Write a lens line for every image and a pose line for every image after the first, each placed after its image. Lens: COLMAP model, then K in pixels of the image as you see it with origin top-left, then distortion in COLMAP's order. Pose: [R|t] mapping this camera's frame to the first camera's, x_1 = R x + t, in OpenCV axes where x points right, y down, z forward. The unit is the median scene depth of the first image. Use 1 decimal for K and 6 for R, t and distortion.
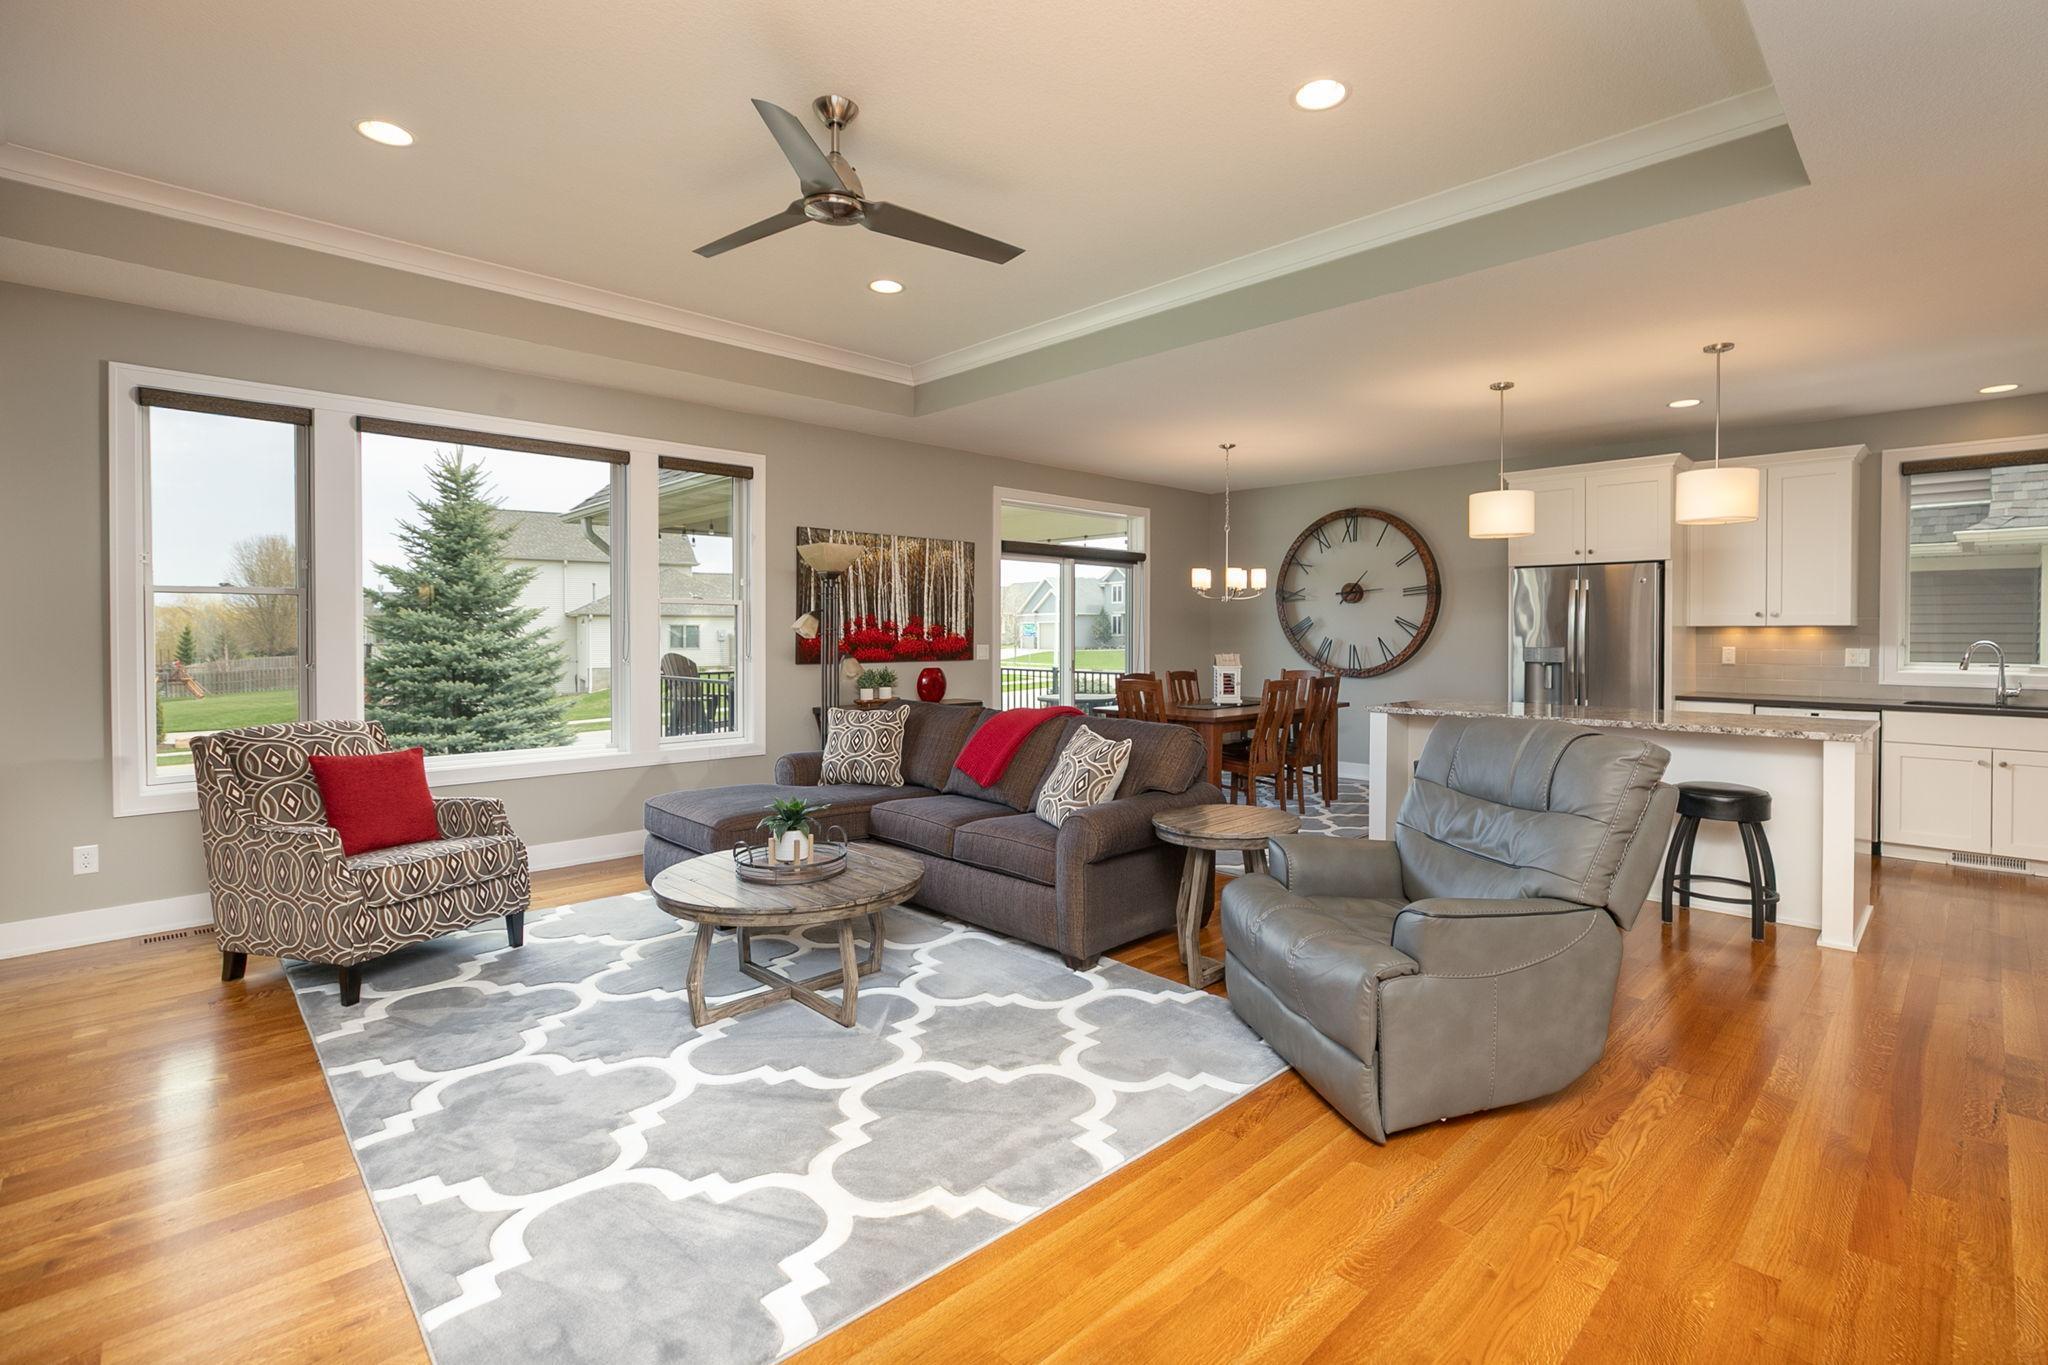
lens RADIAL K [[926.6, 0, 1060.6], [0, 926.6, 650.0], [0, 0, 1]] dist [-0.000499, 0.000042]
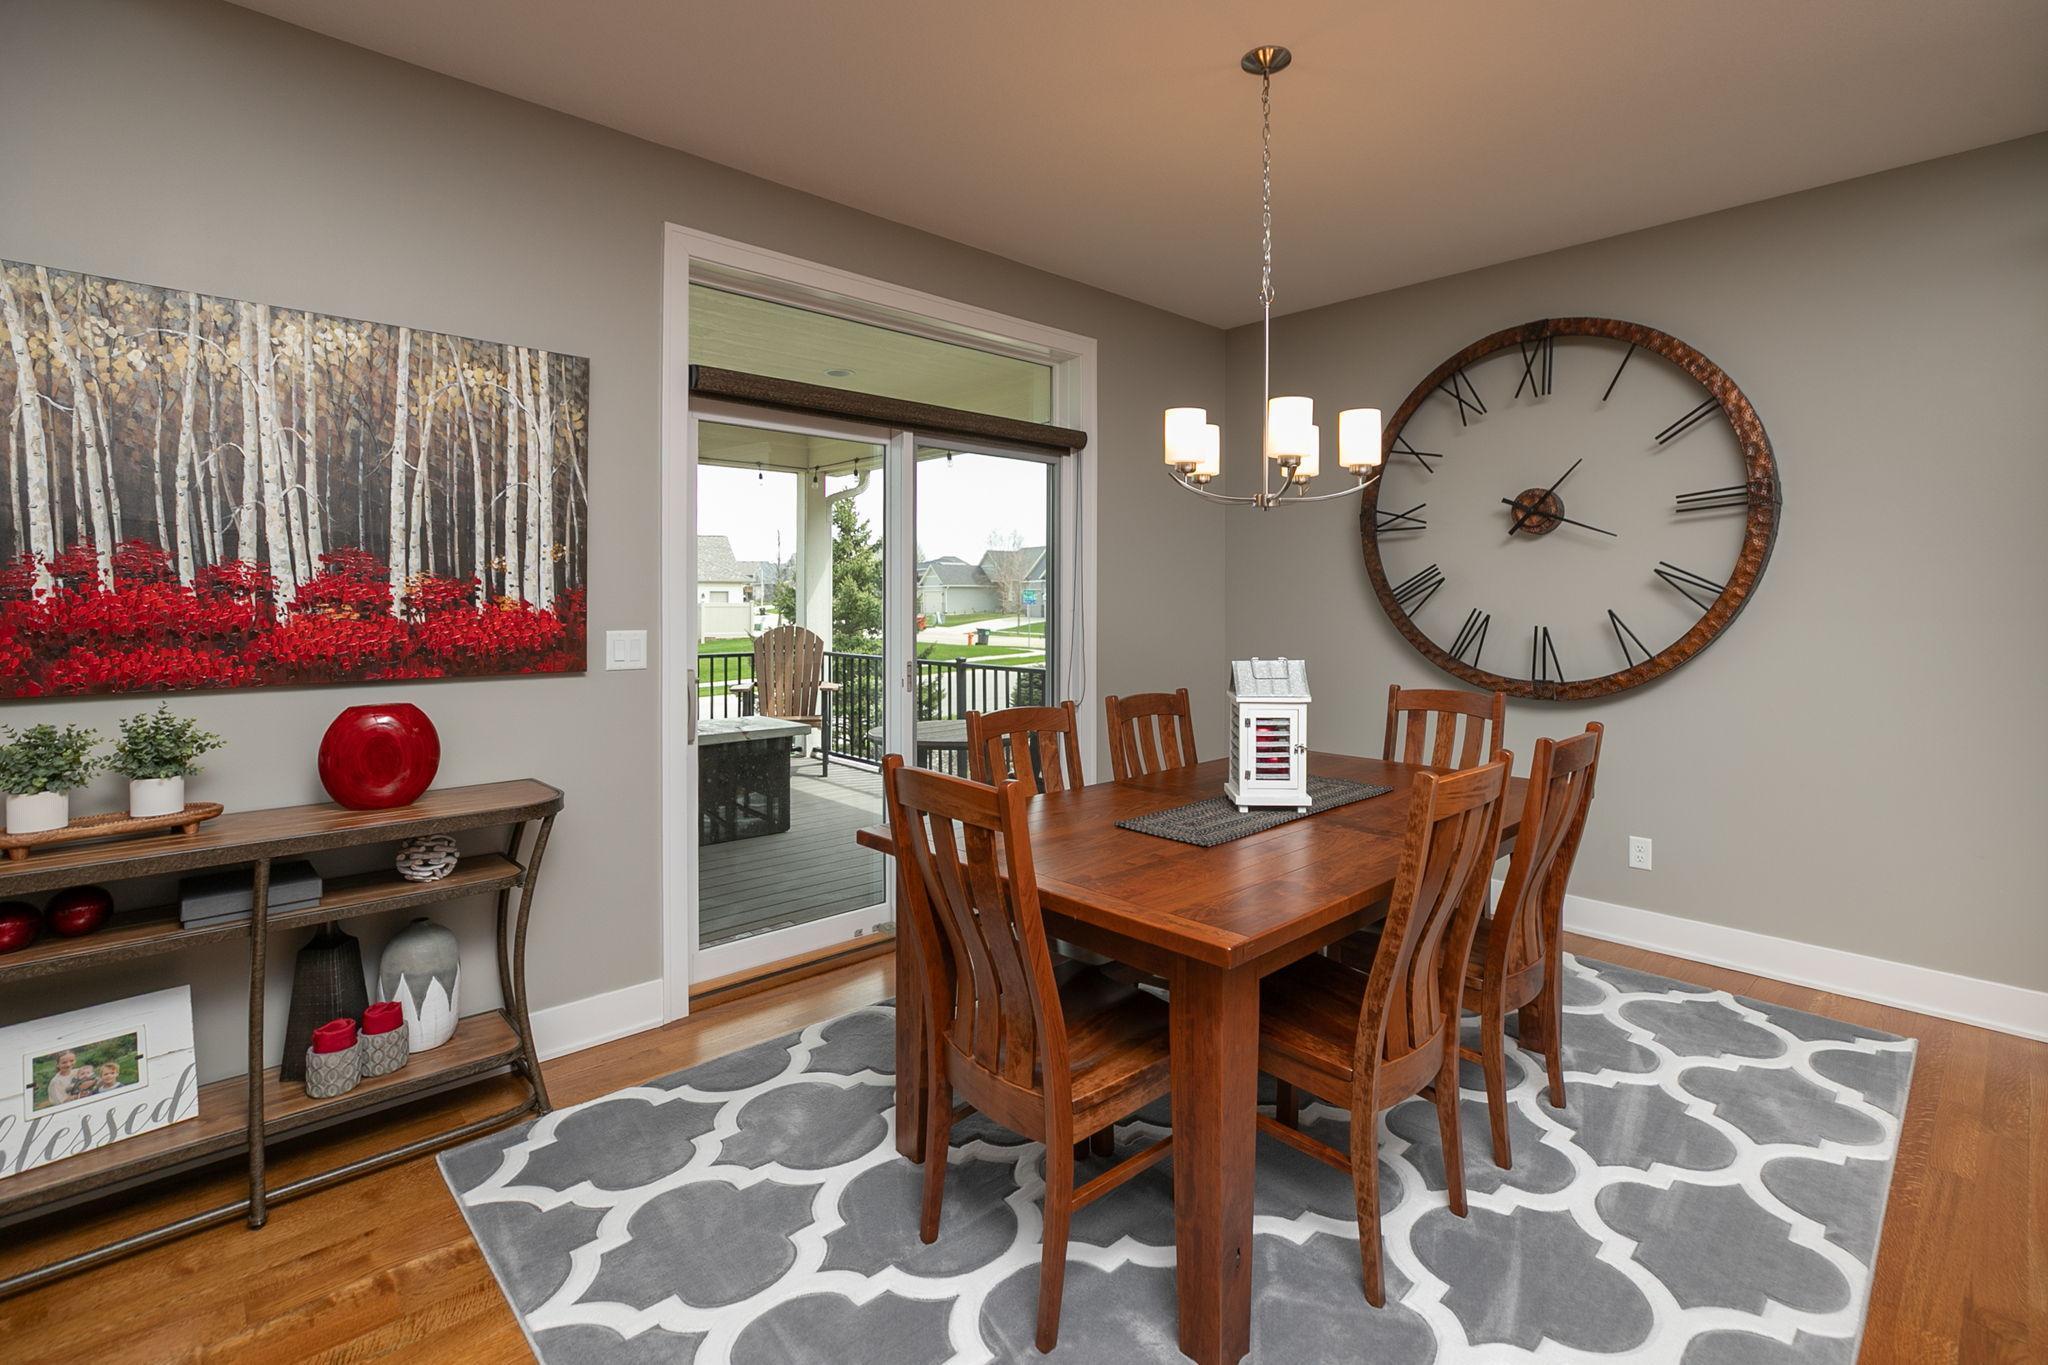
lens RADIAL K [[960.8, 0, 1068.6], [0, 960.8, 599.2], [0, 0, 1]] dist [0.001042, 0.000263]
pose [[0.999994, 0.002093, 0.002574, 0.104038], [-0.002049, 0.999853, -0.017022, -0.013073], [-0.002609, 0.017016, 0.999852, 0.639644]]
